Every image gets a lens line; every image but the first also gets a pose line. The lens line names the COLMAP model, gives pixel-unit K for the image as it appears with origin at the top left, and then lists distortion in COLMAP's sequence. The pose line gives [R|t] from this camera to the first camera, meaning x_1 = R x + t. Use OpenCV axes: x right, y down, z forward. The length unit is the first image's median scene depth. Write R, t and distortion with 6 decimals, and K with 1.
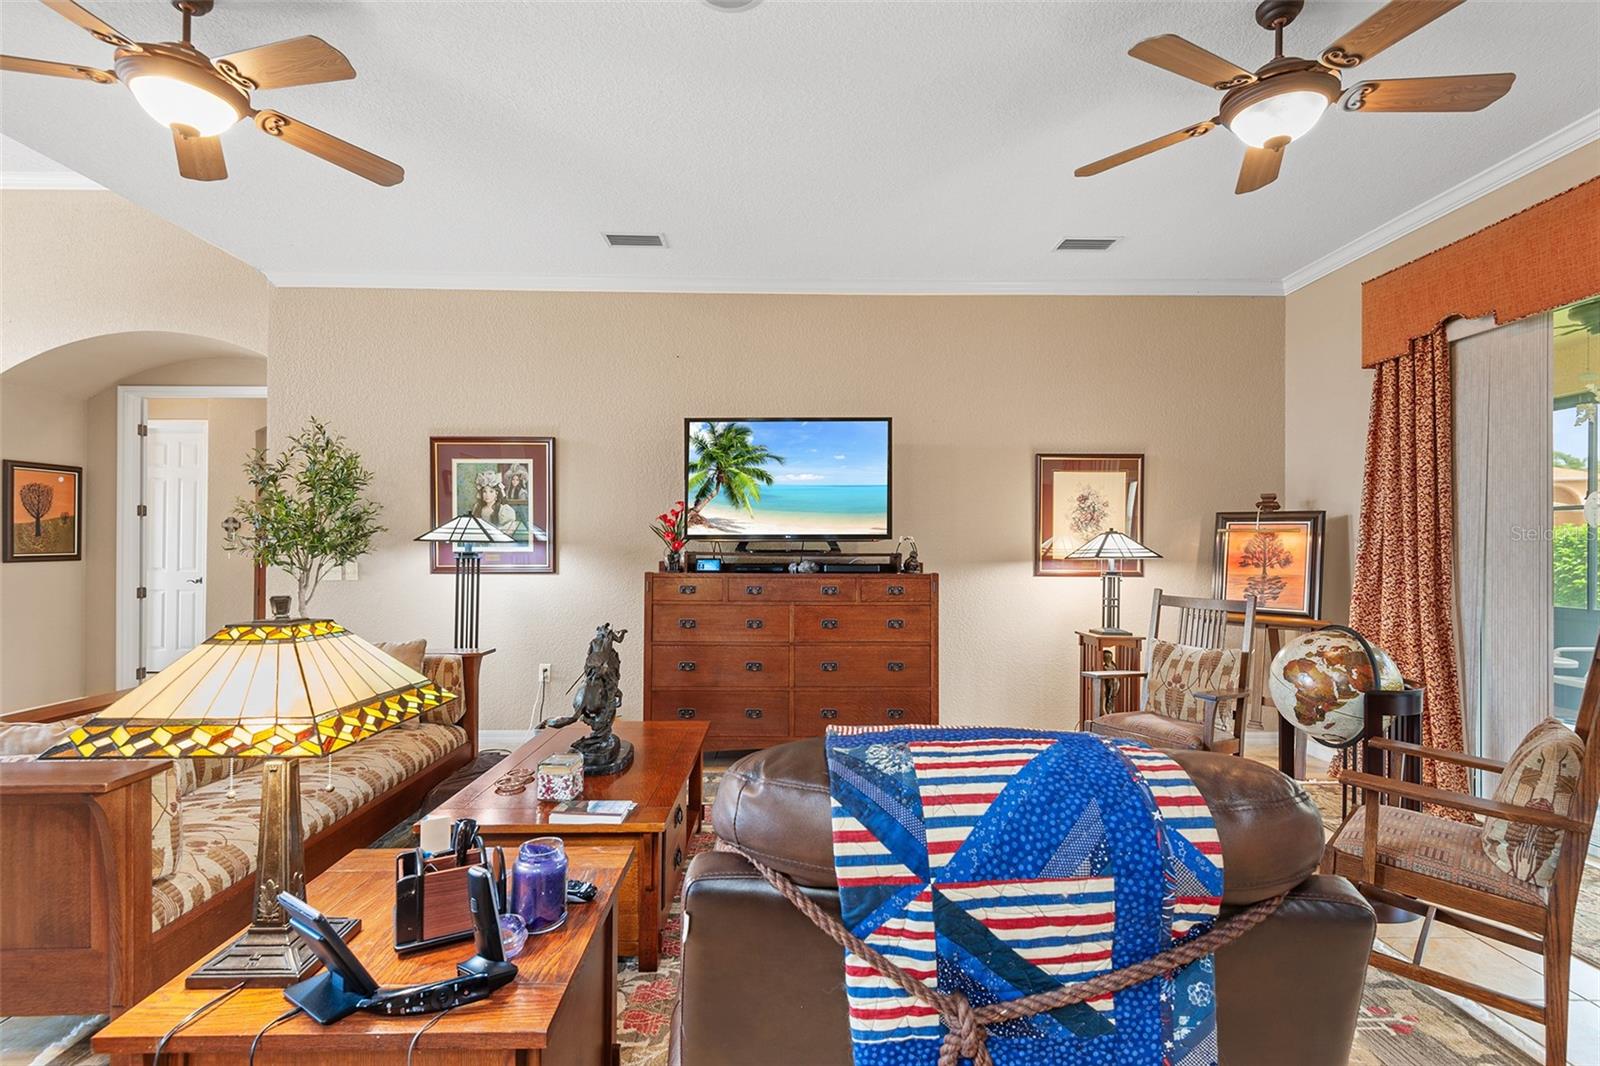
lens RADIAL K [[721.4, 0, 792.4], [0, 721.4, 543.0], [0, 0, 1]] dist [0.032341, -0.017707]
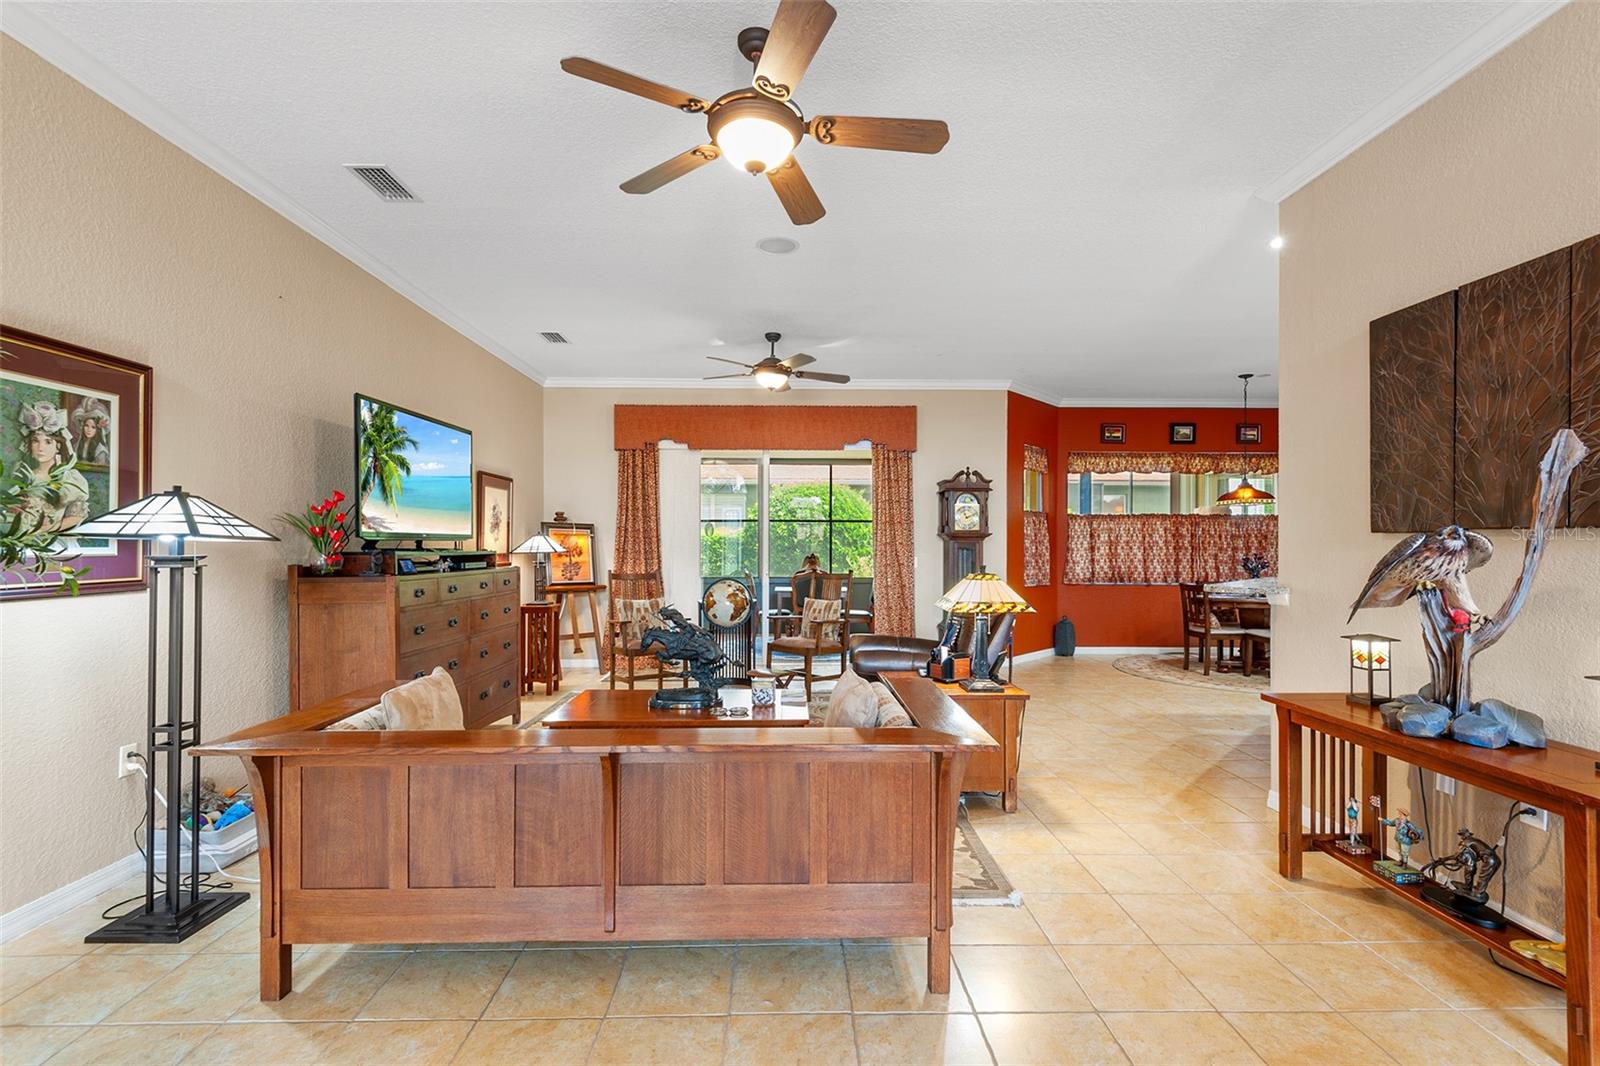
lens RADIAL K [[727.5, 0, 793.0], [0, 727.5, 545.5], [0, 0, 1]] dist [0.031543, -0.019032]
pose [[0.003249, -0.003818, 0.999987, -0.996995], [-0.006083, 0.999974, 0.003837, -0.001789], [-0.999976, -0.006096, 0.003226, 0.486263]]
